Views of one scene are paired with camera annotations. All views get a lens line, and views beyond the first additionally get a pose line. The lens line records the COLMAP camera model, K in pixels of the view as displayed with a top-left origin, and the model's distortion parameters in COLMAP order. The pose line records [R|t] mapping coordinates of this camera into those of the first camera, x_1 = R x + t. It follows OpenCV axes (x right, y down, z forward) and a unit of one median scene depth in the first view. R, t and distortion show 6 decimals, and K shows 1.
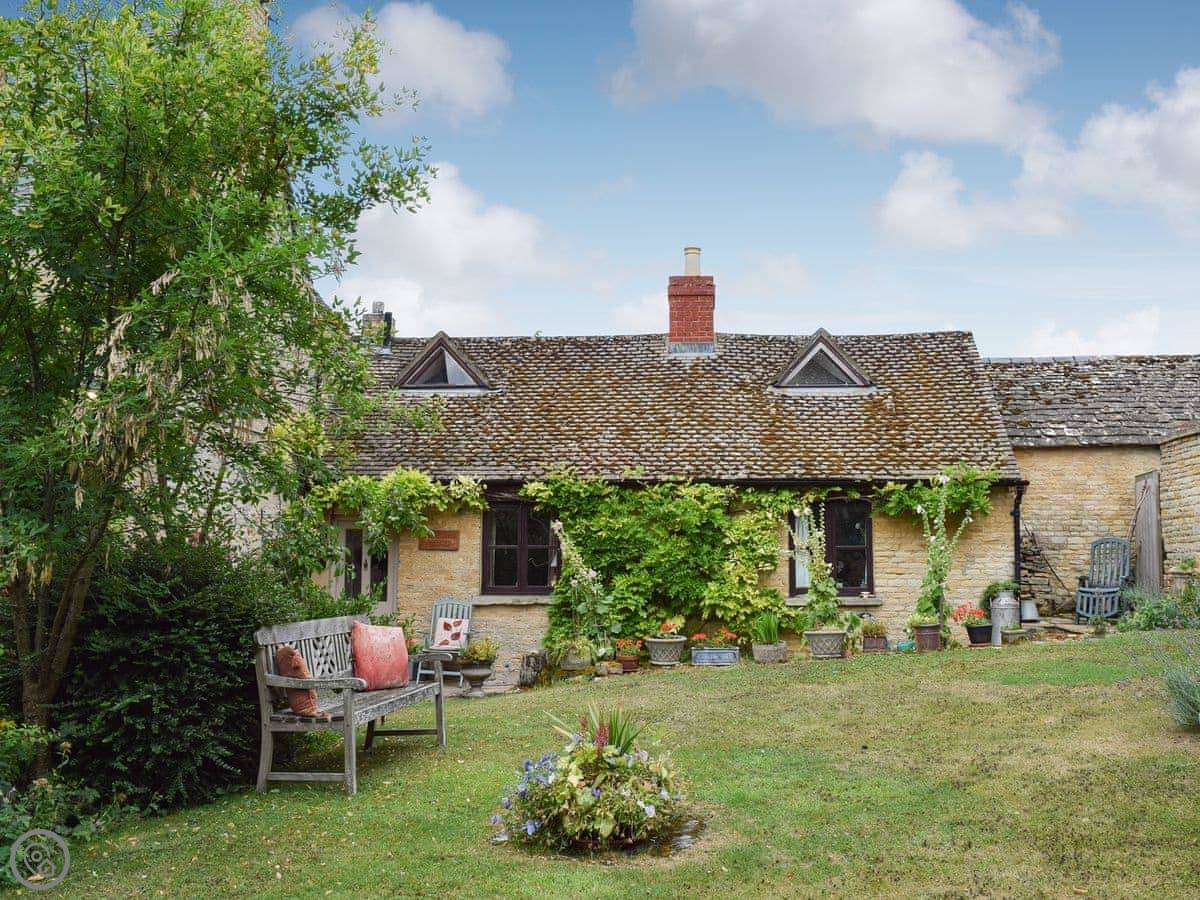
lens RADIAL K [[1088.2, 0, 600.0], [0, 1088.2, 450.0], [0, 0, 1]] dist [-0.076582, 0.003367]
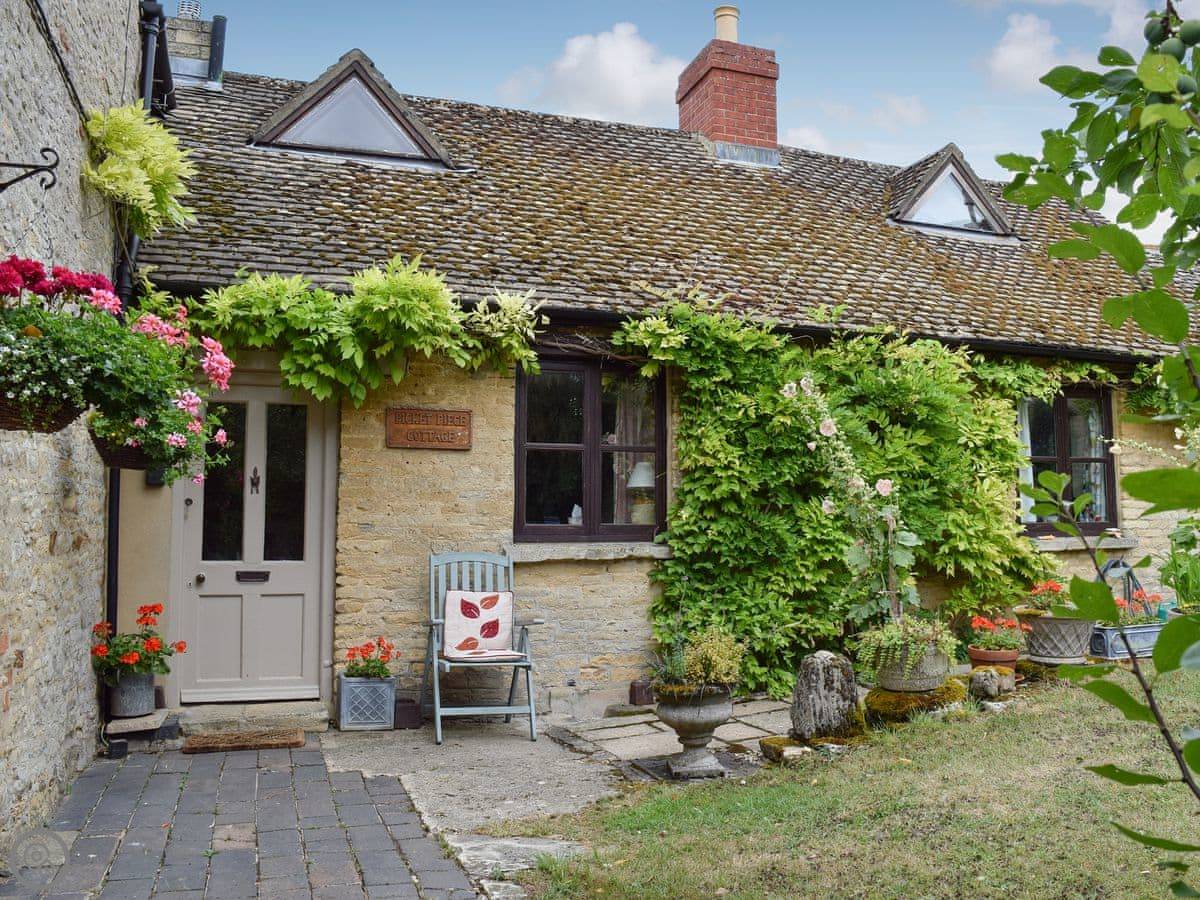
lens RADIAL K [[1012.8, 0, 600.0], [0, 1012.8, 450.0], [0, 0, 1]] dist [-0.070093, -0.001099]
pose [[0.899024, 0.028556, 0.436968, -0.279714], [-0.037028, 0.999255, 0.010881, 0.086137], [-0.436332, -0.025963, 0.899411, 0.577938]]
